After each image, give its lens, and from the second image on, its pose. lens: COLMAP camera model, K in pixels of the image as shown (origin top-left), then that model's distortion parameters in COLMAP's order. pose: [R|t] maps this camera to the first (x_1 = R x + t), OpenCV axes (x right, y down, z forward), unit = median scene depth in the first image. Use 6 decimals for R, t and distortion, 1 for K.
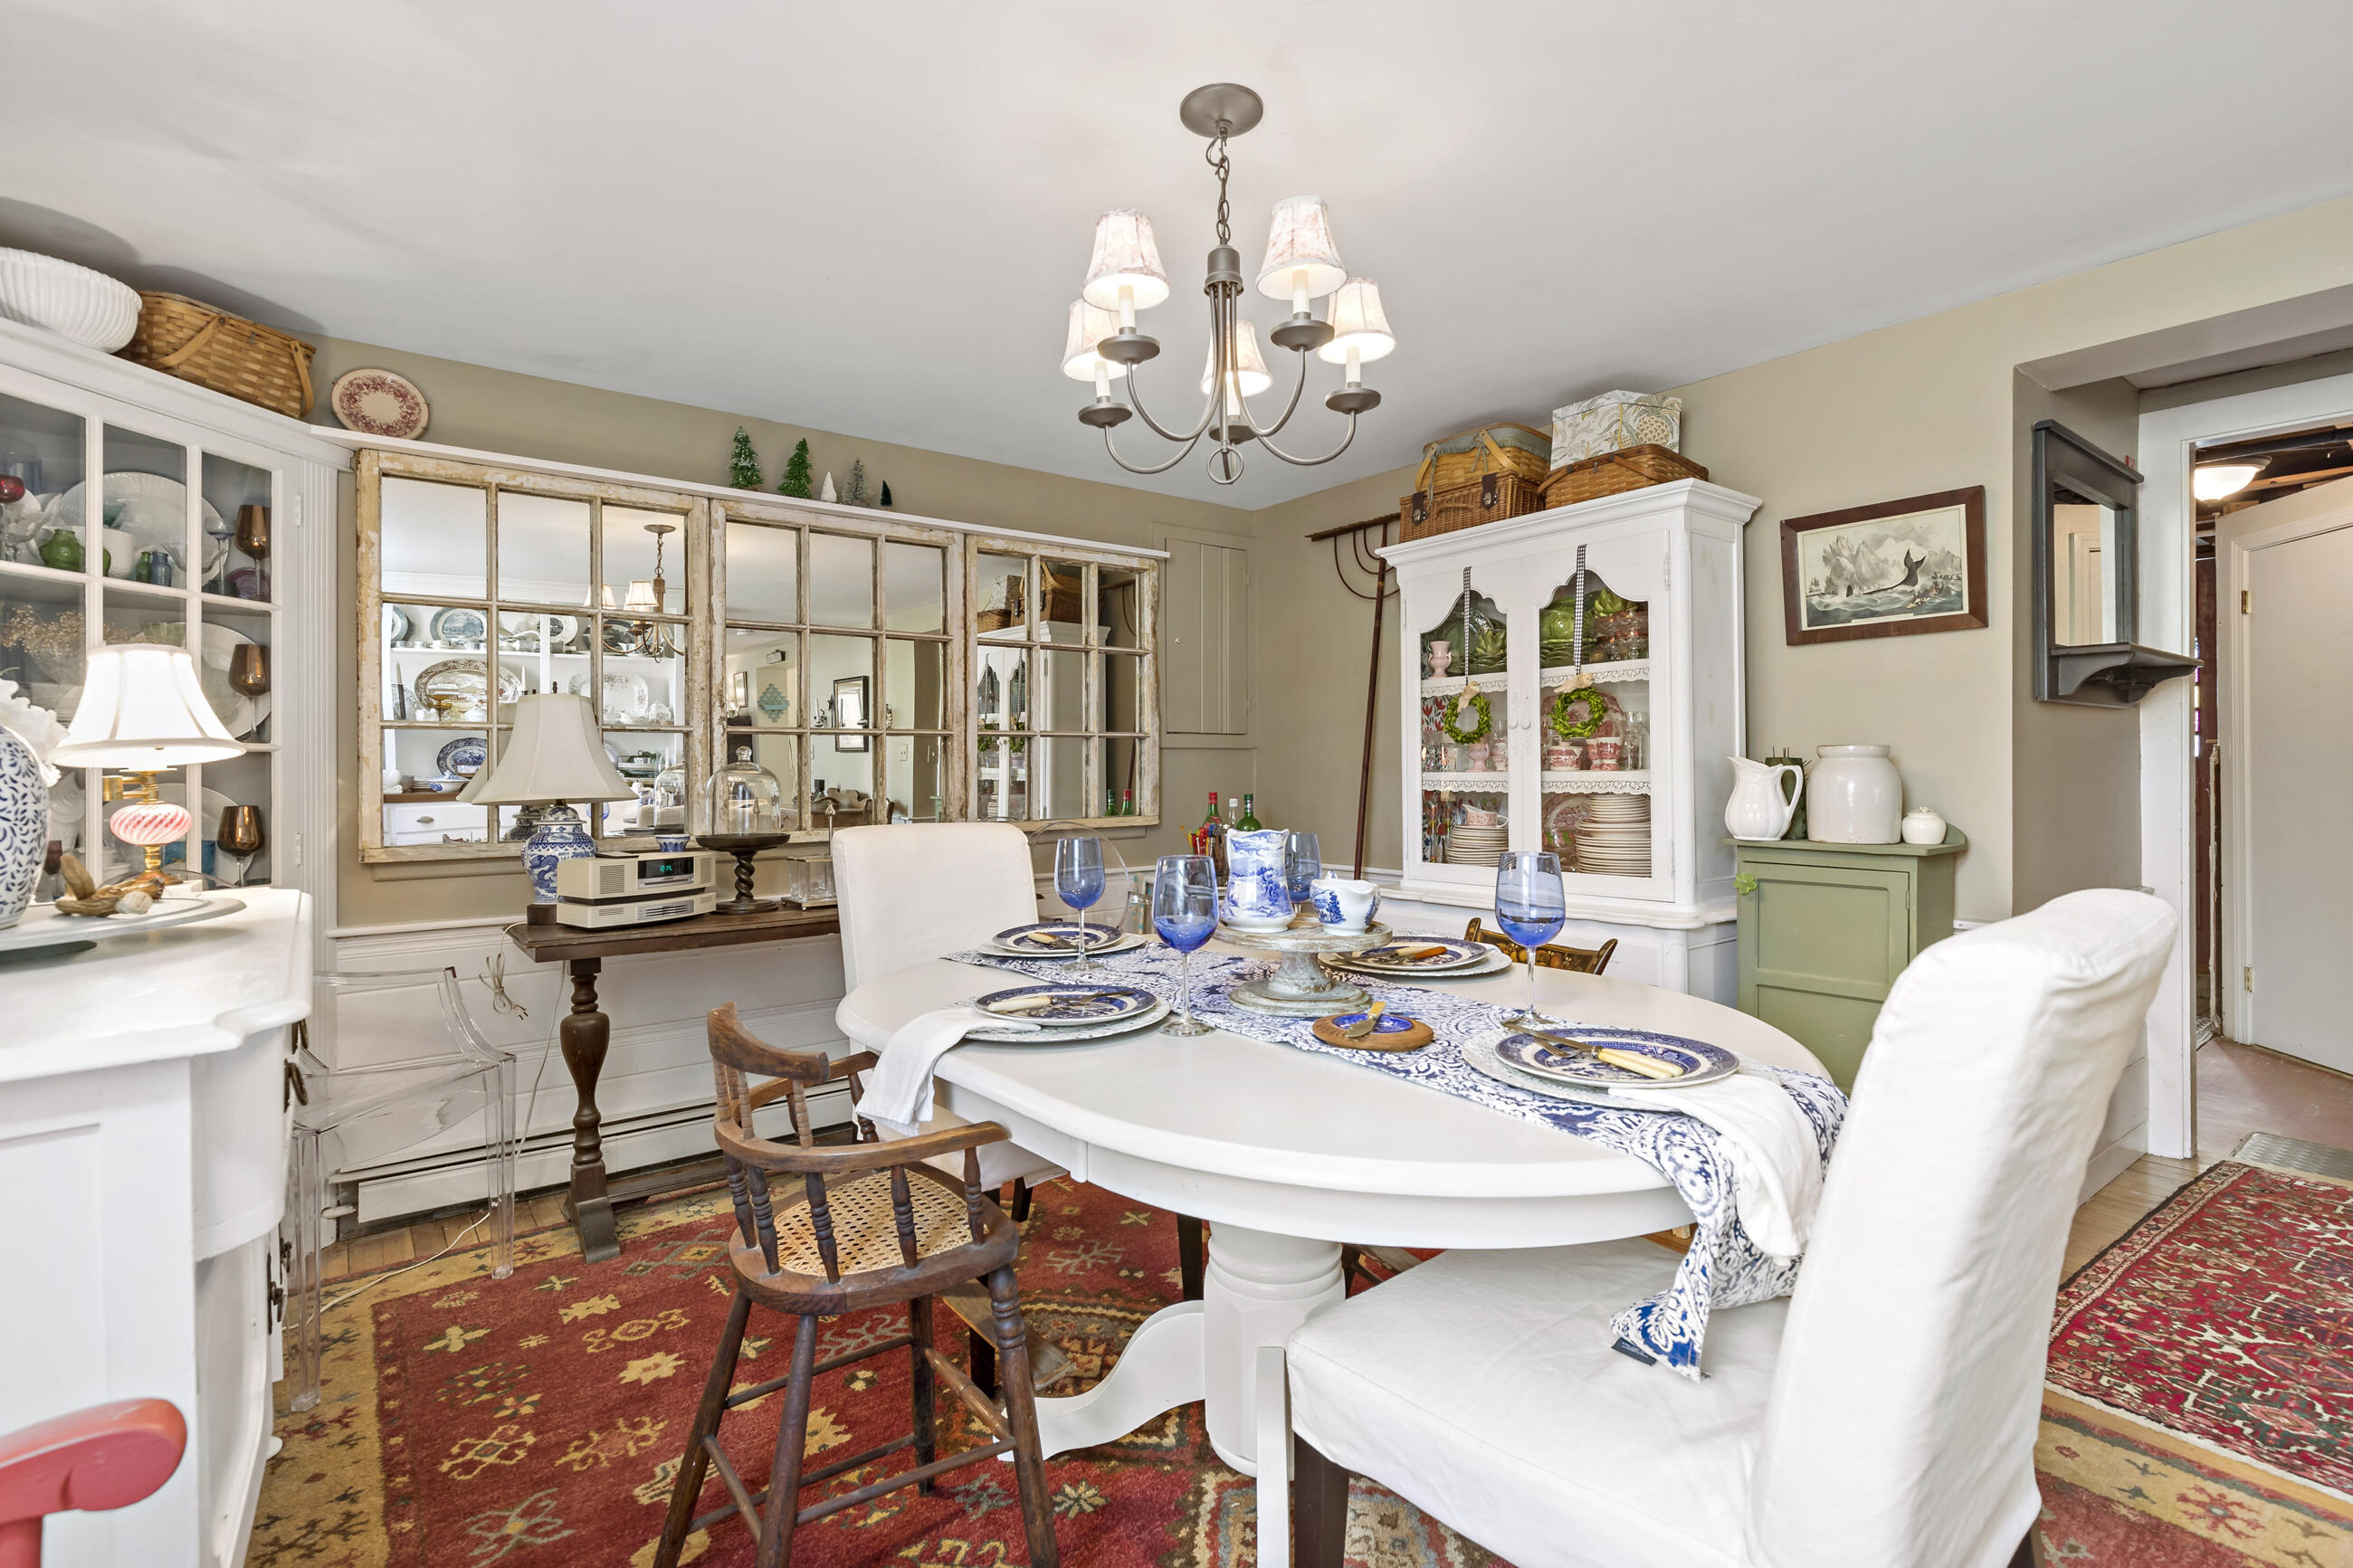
lens RADIAL K [[1065.5, 0, 1185.8], [0, 1065.5, 776.5], [0, 0, 1]] dist [0.000839, -0.000050]
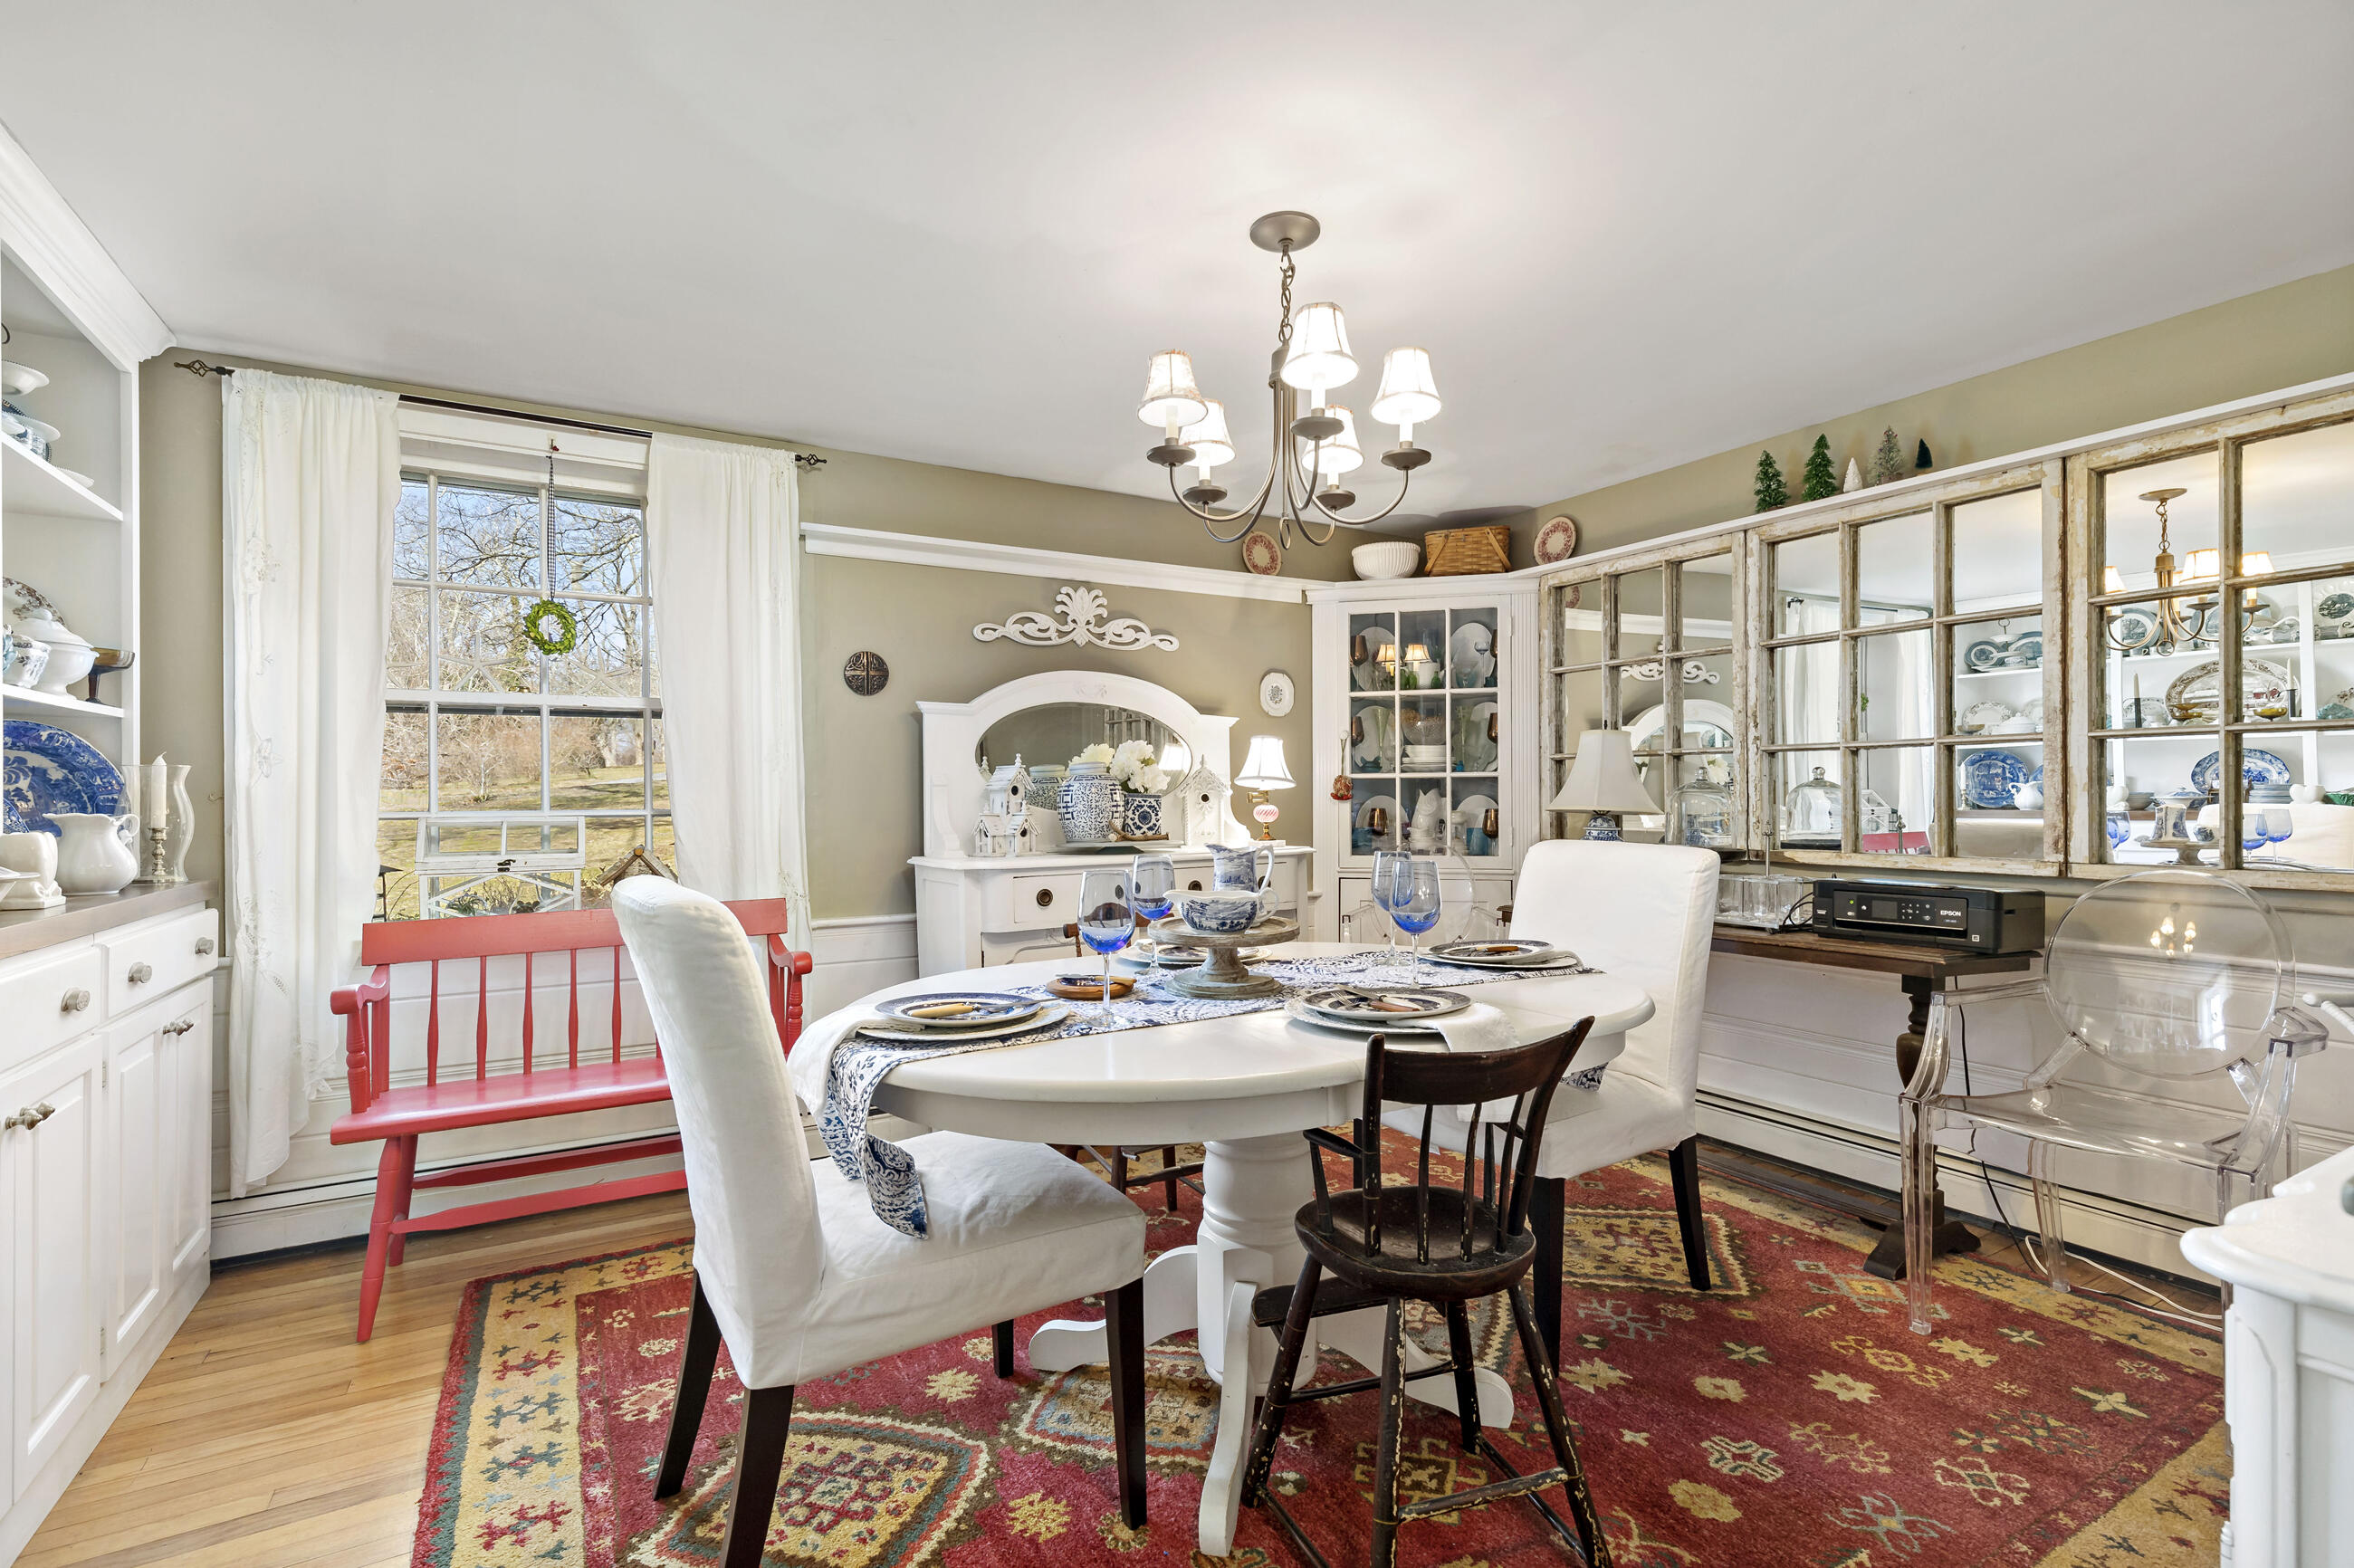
lens RADIAL K [[1110.3, 0, 1177.0], [0, 1110.3, 784.0], [0, 0, 1]] dist [0.002450, 0.000441]
pose [[-0.129744, -0.009445, -0.991503, 0.681989], [-0.000963, 0.999955, -0.009400, 0.000292], [0.991547, -0.000265, -0.129747, 0.562818]]
